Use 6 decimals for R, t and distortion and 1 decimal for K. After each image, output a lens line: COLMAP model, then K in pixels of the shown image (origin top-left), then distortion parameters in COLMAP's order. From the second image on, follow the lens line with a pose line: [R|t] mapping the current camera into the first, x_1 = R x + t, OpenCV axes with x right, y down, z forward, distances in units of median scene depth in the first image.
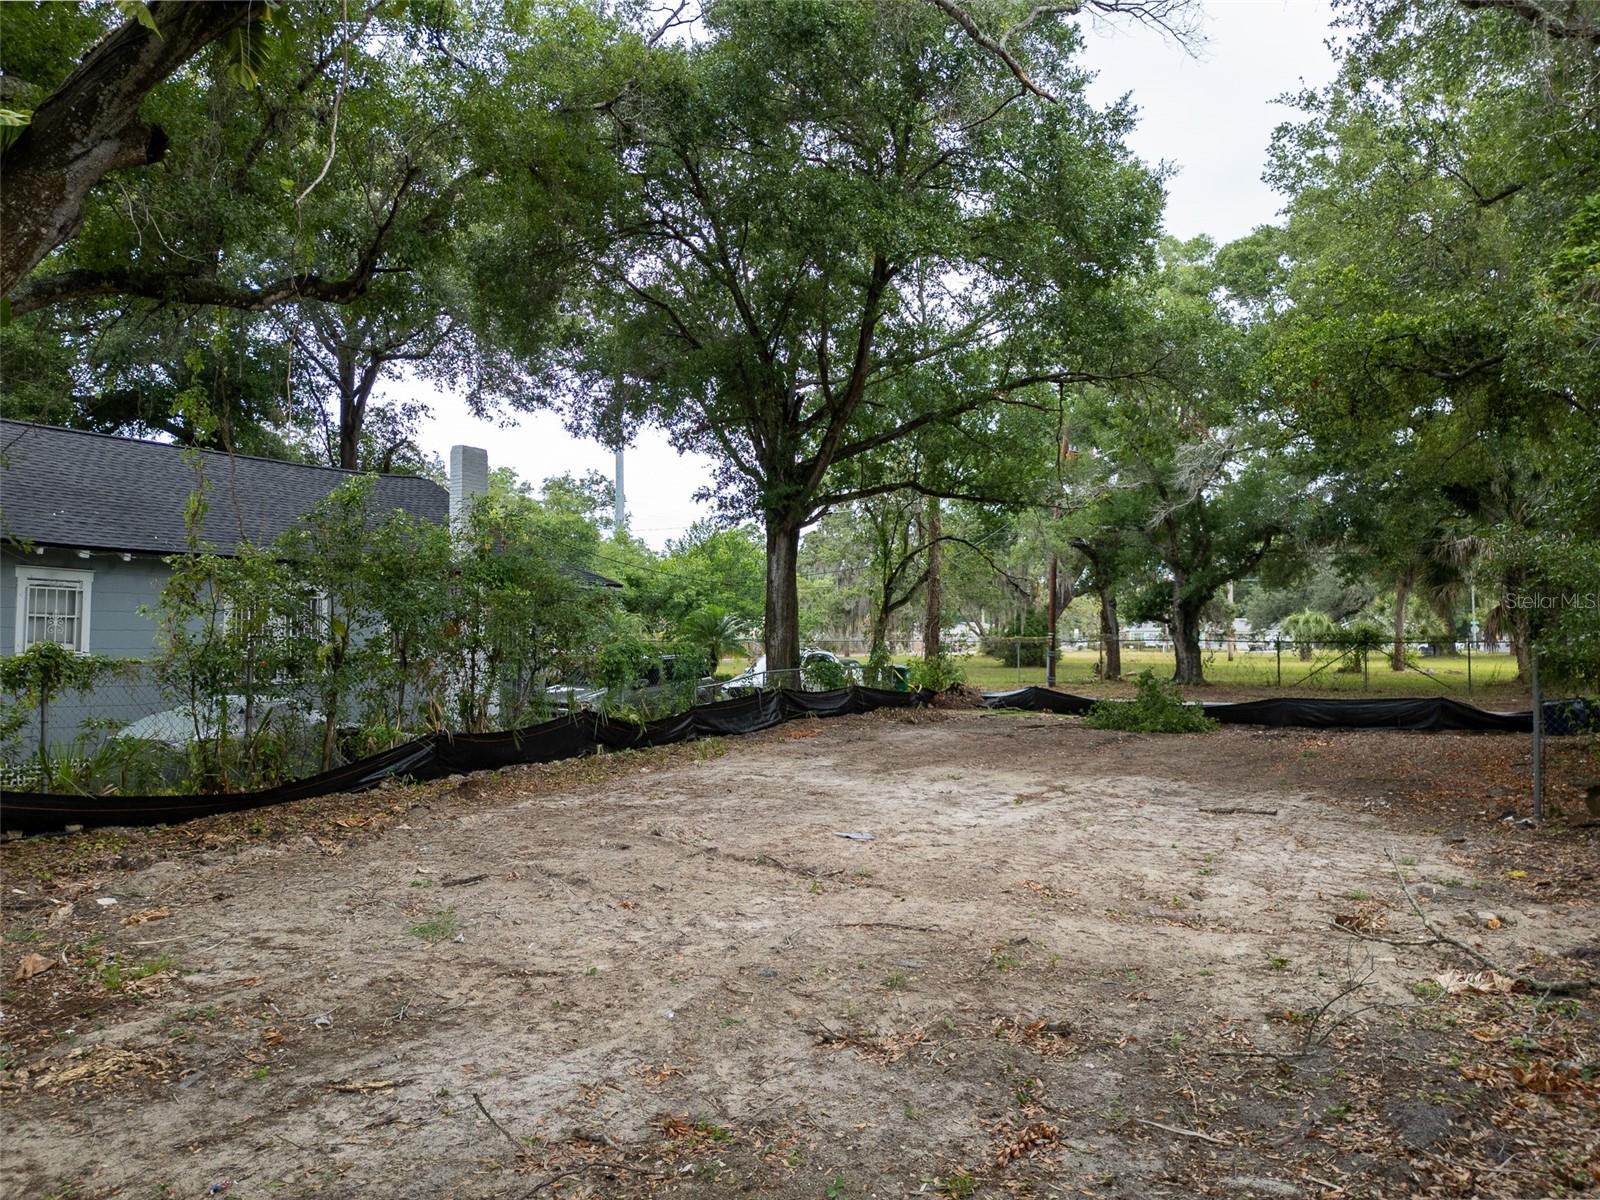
lens RADIAL K [[1238.6, 0, 800.0], [0, 1238.6, 600.0], [0, 0, 1]] dist [0.004761, 0.001700]
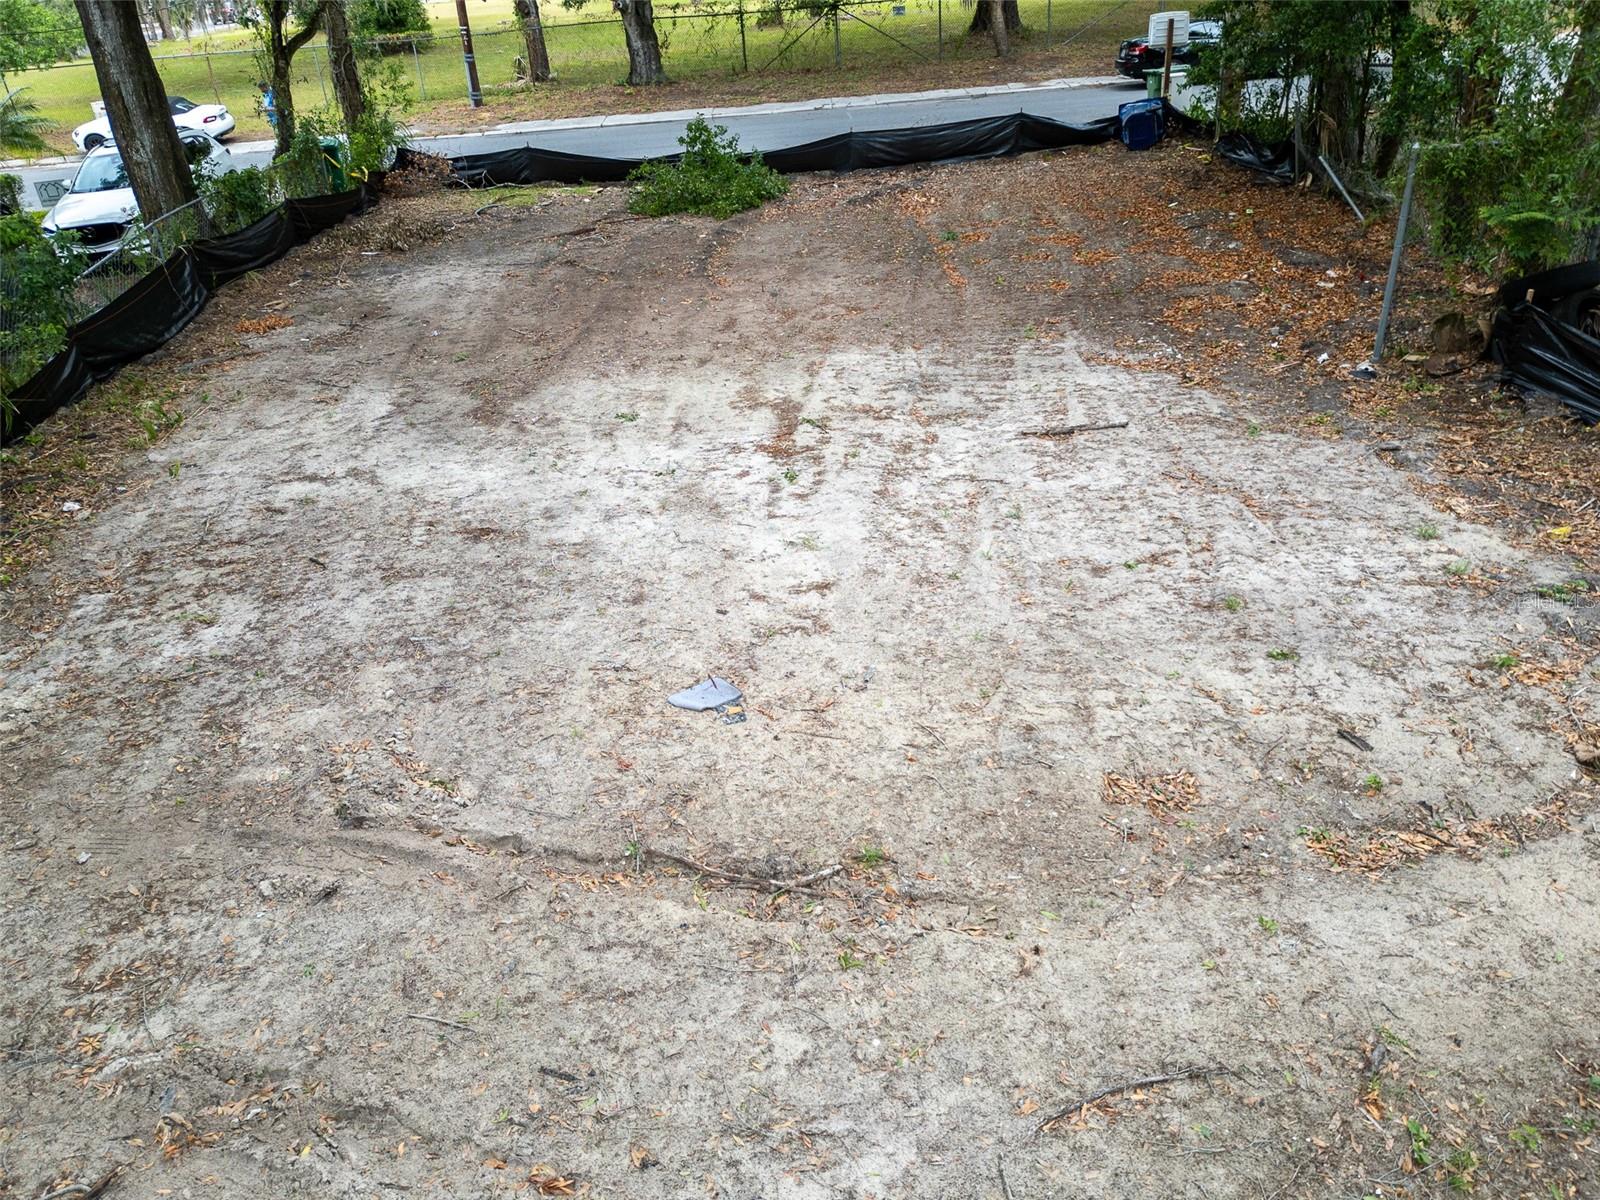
lens RADIAL K [[1238.6, 0, 800.0], [0, 1238.6, 600.0], [0, 0, 1]] dist [0.004761, 0.001700]
pose [[0.841568, -0.307869, 0.443825, -0.076155], [0.041011, 0.855715, 0.515820, -0.071069], [-0.538592, -0.415896, 0.732768, 0.302290]]
